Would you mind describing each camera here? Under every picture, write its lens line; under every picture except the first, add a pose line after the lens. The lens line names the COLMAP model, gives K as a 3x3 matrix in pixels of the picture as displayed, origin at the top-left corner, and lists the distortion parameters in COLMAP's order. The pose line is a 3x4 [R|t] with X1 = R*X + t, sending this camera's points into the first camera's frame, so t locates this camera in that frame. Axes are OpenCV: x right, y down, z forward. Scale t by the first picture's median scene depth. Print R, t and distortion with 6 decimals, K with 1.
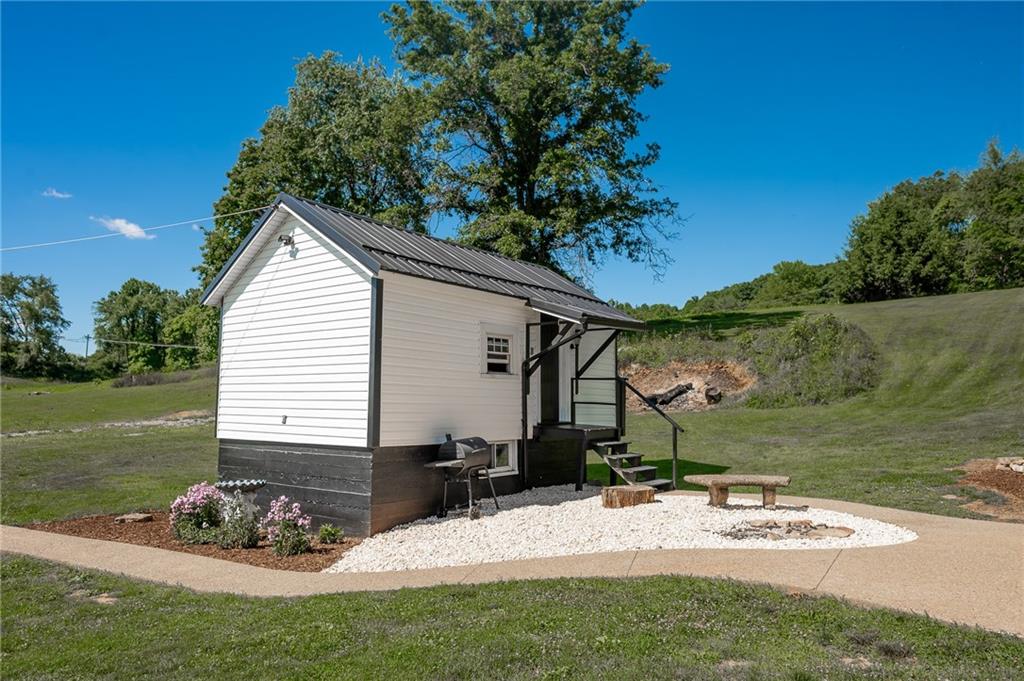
lens RADIAL K [[688.1, 0, 511.9], [0, 688.1, 346.4], [0, 0, 1]] dist [0.004054, 0.001073]
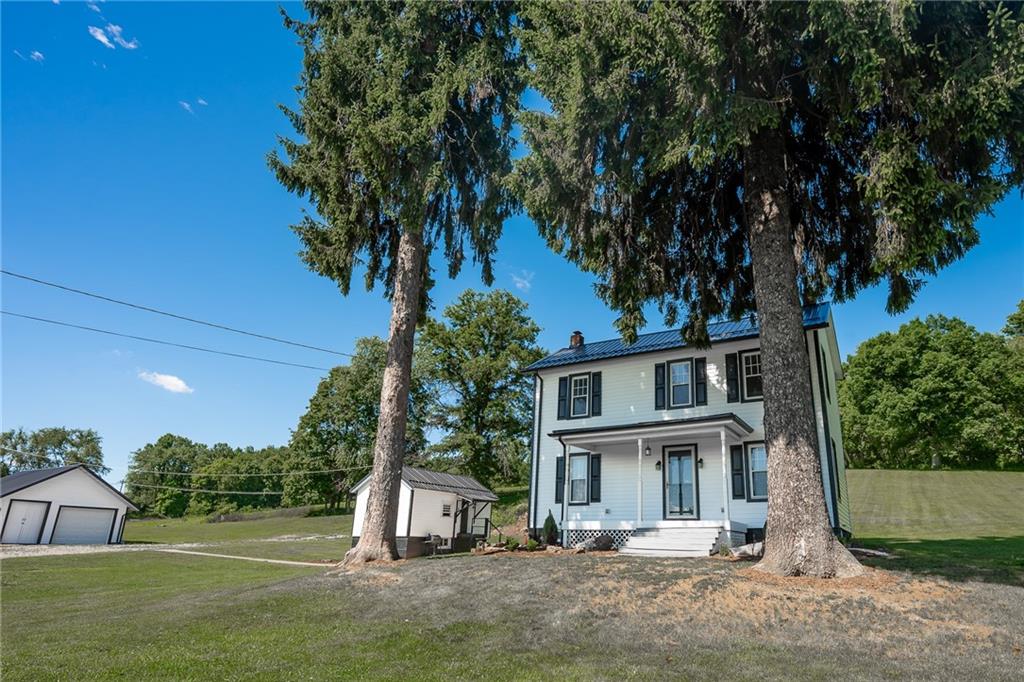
lens RADIAL K [[565.9, 0, 588.9], [0, 565.9, 390.0], [0, 0, 1]] dist [0.004400, 0.002271]
pose [[0.984748, 0.051270, 0.166259, 0.012427], [-0.020107, 0.982729, -0.183956, -0.005021], [-0.172819, 0.177808, 0.968771, -0.134069]]
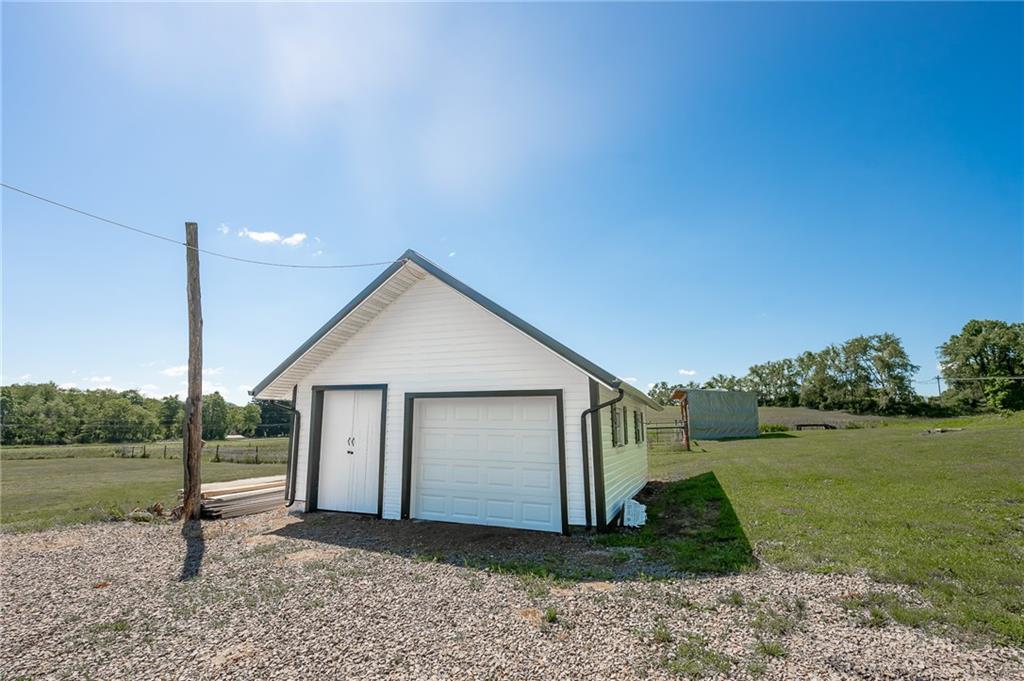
lens RADIAL K [[463.4, 0, 515.4], [0, 463.4, 358.2], [0, 0, 1]] dist [-0.000685, -0.000681]
pose [[0.286972, -0.157559, -0.944893, -0.092493], [0.079240, 0.986905, -0.140498, 0.006905], [0.954656, -0.034555, 0.295699, 0.114786]]
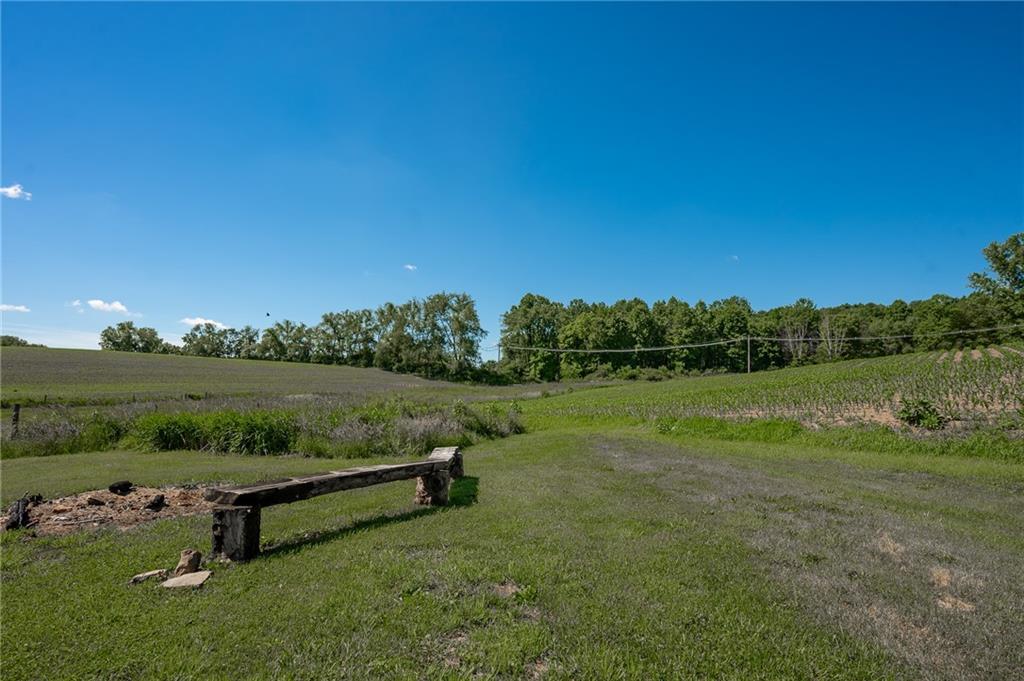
lens RADIAL K [[514.3, 0, 505.1], [0, 514.3, 339.7], [0, 0, 1]] dist [-0.000627, 0.000399]
pose [[0.885883, -0.042117, -0.461992, -0.228329], [0.027311, 0.998878, -0.038692, 0.010786], [0.463103, 0.021659, 0.886040, 0.271863]]
